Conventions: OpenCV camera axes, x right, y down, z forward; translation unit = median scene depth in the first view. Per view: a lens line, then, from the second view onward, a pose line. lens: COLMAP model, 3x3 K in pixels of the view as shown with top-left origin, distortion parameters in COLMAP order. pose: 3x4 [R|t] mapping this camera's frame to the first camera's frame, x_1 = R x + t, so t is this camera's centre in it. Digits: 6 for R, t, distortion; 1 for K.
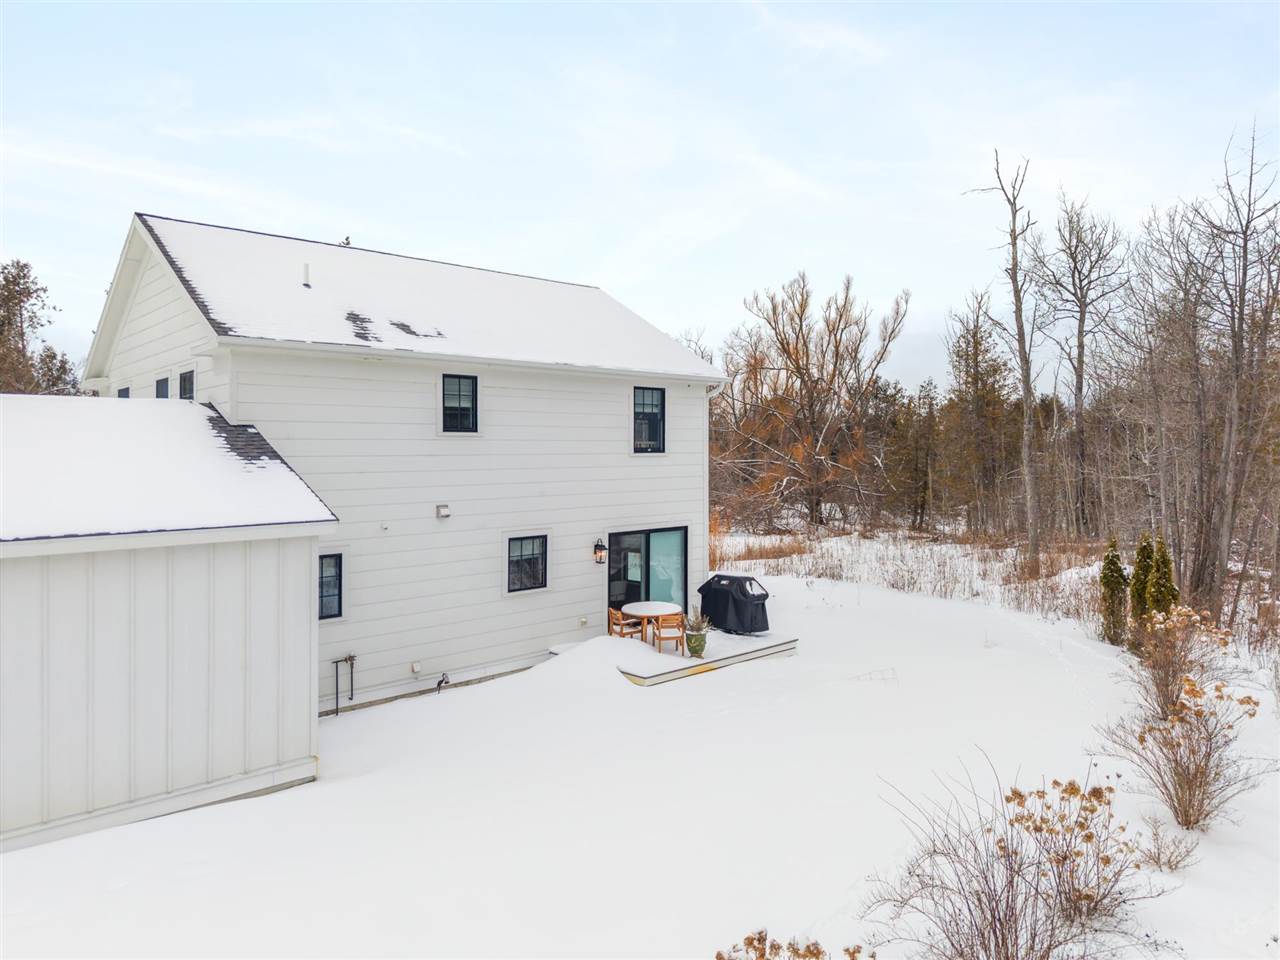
lens RADIAL K [[875.5, 0, 640.0], [0, 875.5, 480.0], [0, 0, 1]] dist [0.003771, 0.000485]
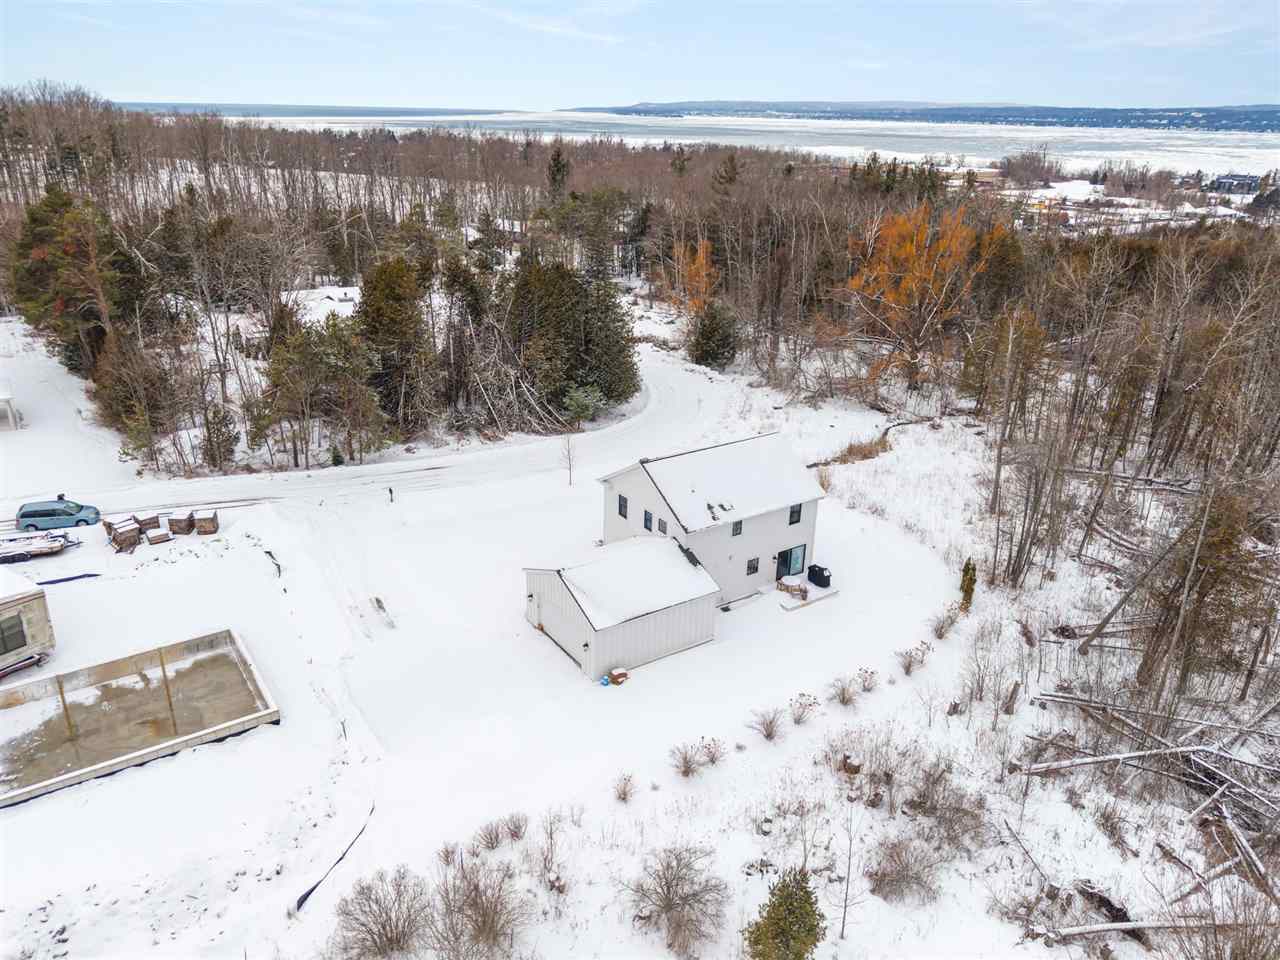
lens RADIAL K [[875.5, 0, 640.0], [0, 875.5, 480.0], [0, 0, 1]] dist [0.003771, 0.000485]
pose [[0.988457, 0.062971, -0.137798, -0.112492], [-0.018555, 0.953001, 0.302399, -1.135030], [0.150364, -0.296351, 0.943168, -1.924812]]
